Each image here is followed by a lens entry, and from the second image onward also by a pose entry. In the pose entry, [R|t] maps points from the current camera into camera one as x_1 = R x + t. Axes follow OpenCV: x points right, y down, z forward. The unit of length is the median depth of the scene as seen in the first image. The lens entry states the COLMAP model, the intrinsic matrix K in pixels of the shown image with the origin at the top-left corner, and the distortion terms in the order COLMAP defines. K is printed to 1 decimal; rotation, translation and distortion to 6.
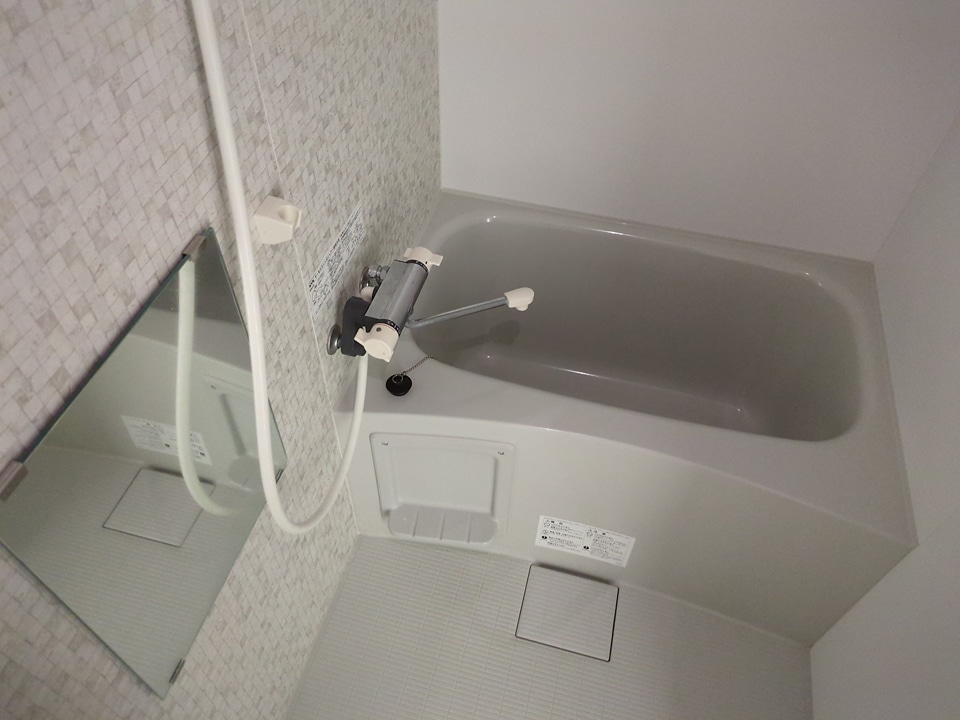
lens RADIAL K [[719.9, 0, 483.3], [0, 719.9, 362.4], [0, 0, 1]] dist [0.054732, -0.086546]
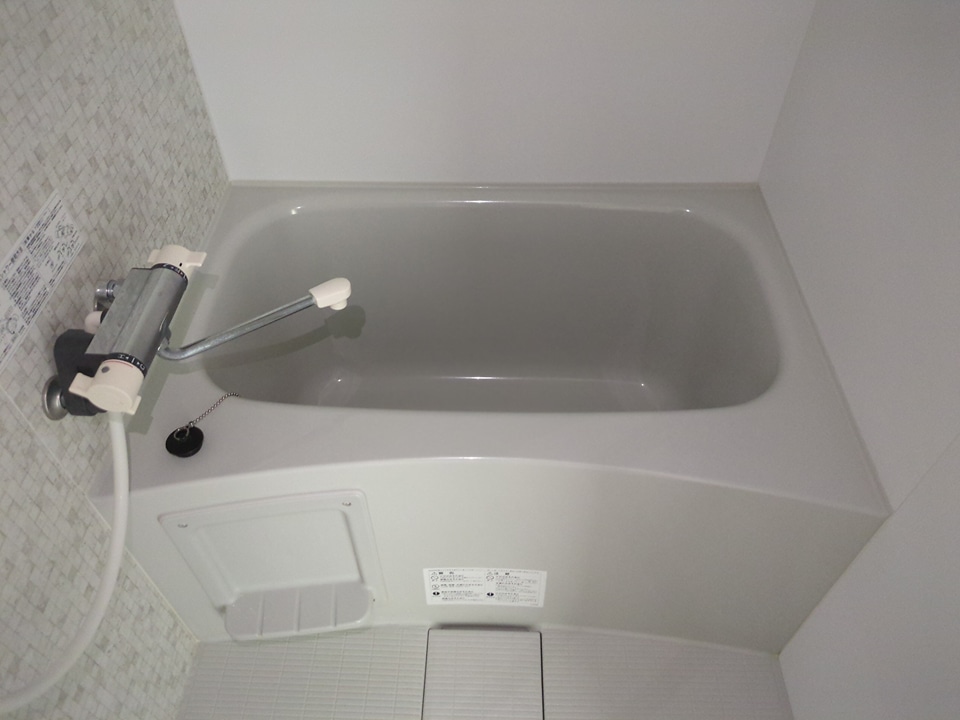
lens RADIAL K [[730.5, 0, 482.2], [0, 730.5, 388.4], [0, 0, 1]] dist [0.006057, -0.003320]
pose [[0.973454, -0.194935, 0.119952, 0.092244], [0.193797, 0.980813, 0.021196, 0.020833], [-0.121783, 0.002613, 0.992553, 0.239288]]
